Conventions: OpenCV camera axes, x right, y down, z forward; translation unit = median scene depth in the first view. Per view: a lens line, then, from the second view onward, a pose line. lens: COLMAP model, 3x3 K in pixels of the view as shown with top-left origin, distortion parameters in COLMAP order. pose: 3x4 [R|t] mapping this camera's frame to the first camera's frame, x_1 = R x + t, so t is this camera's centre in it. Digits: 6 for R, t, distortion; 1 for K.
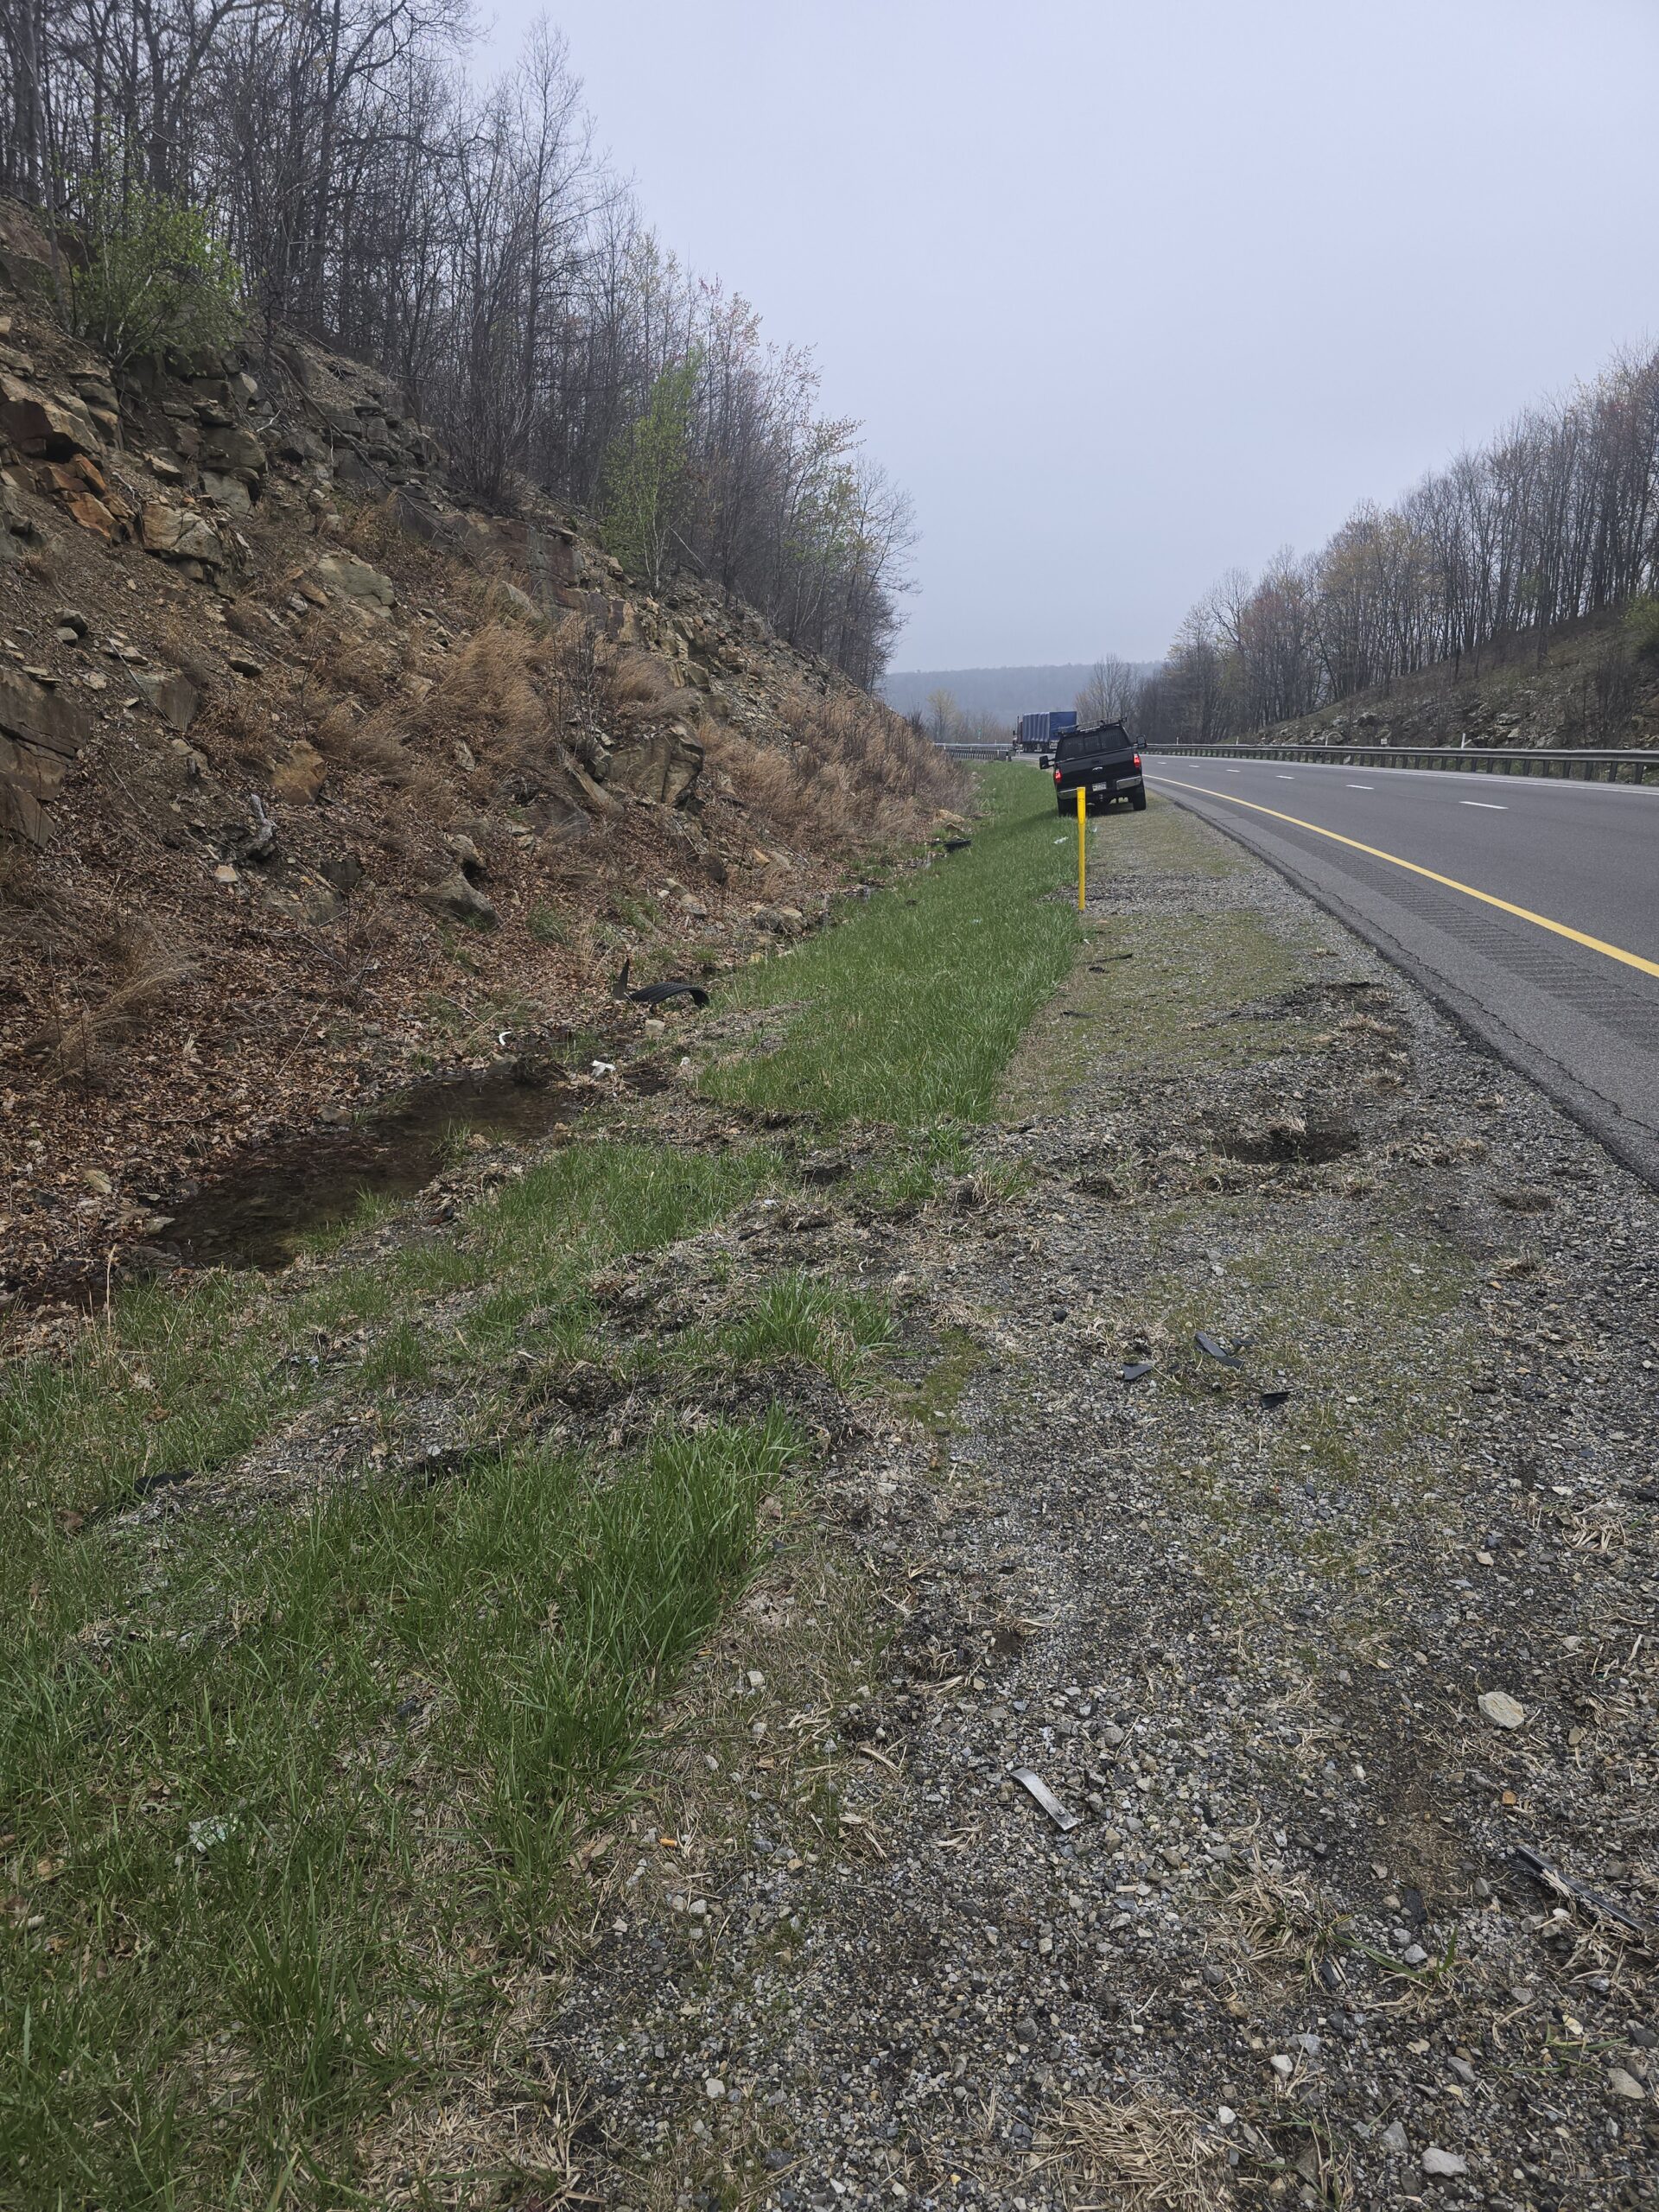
lens RADIAL K [[1481.0, 0, 818.9], [0, 1481.0, 1117.0], [0, 0, 1]] dist [0.051406, -0.046177]
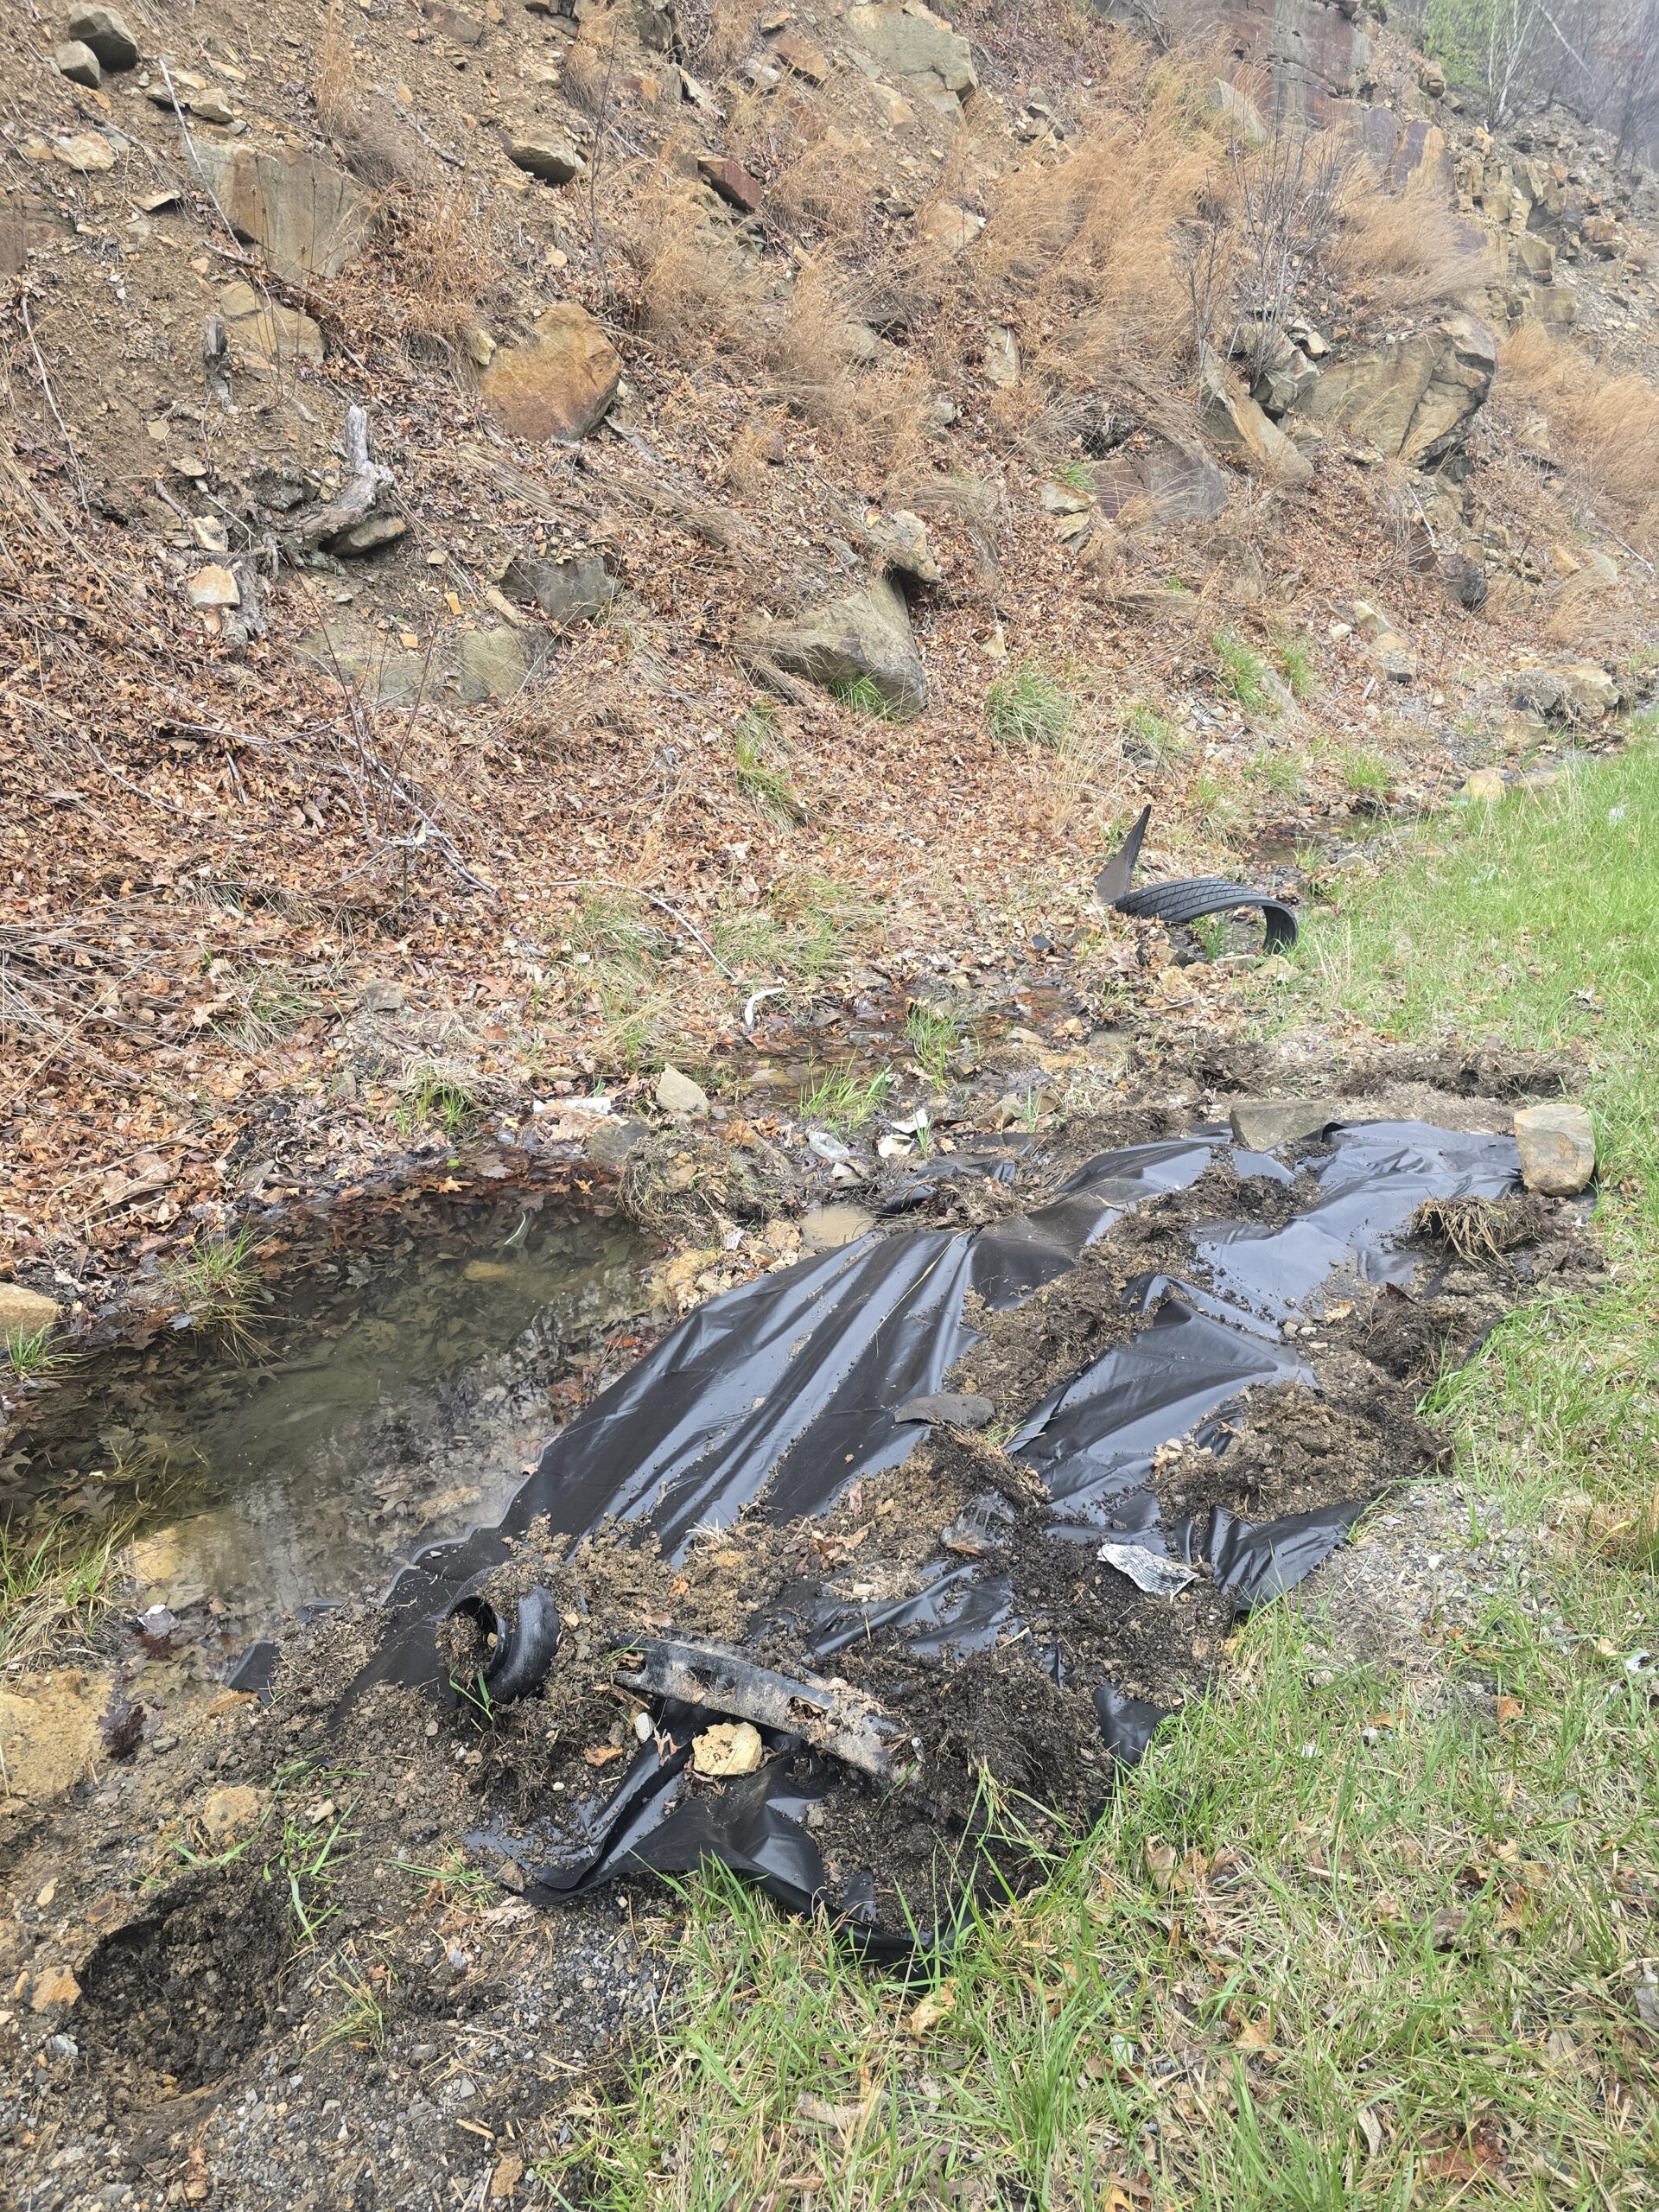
lens RADIAL K [[1481.0, 0, 840.2], [0, 1481.0, 1090.7], [0, 0, 1]] dist [0.051406, -0.046177]
pose [[0.884159, 0.204294, -0.420150, 0.000016], [-0.121766, 0.969009, 0.214929, -0.069992], [0.451038, -0.138872, 0.881635, 0.342652]]
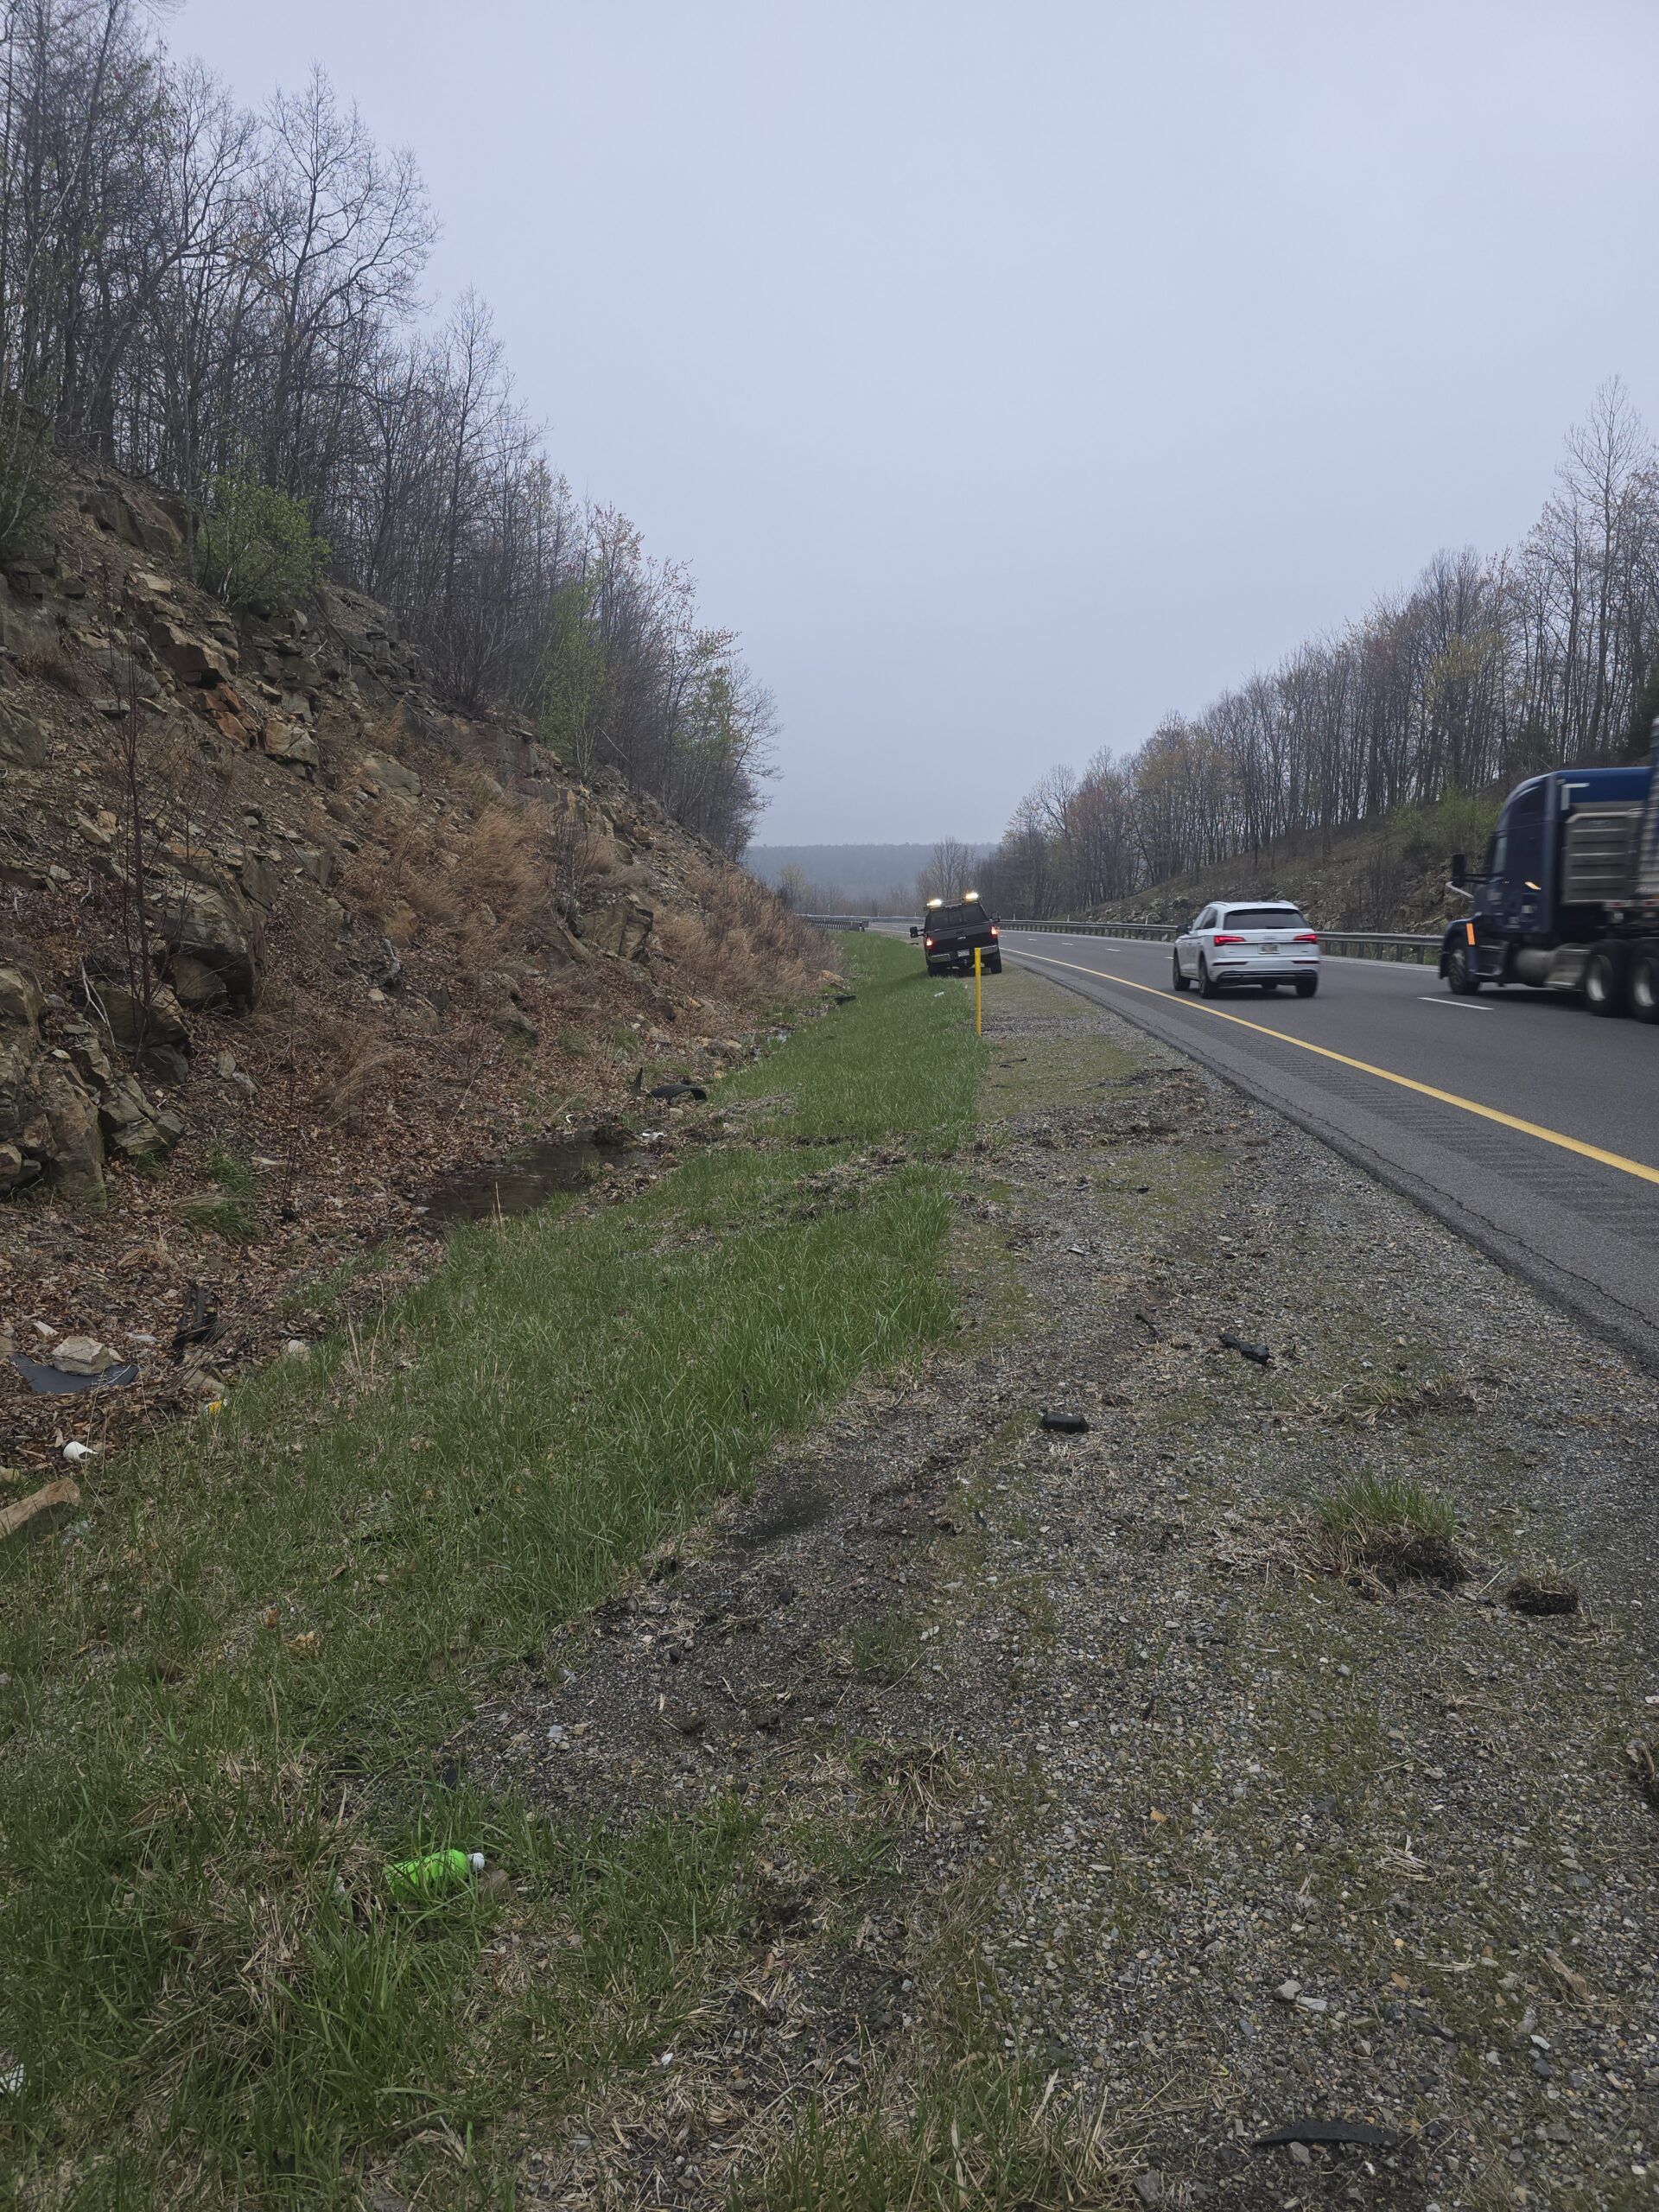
lens RADIAL K [[1481.0, 0, 836.5], [0, 1481.0, 1115.7], [0, 0, 1]] dist [0.051406, -0.046177]
pose [[0.993125, 0.007133, 0.116845, -0.071209], [0.005770, 0.993946, -0.109719, 0.051915], [-0.116920, 0.109639, 0.987071, -0.201084]]
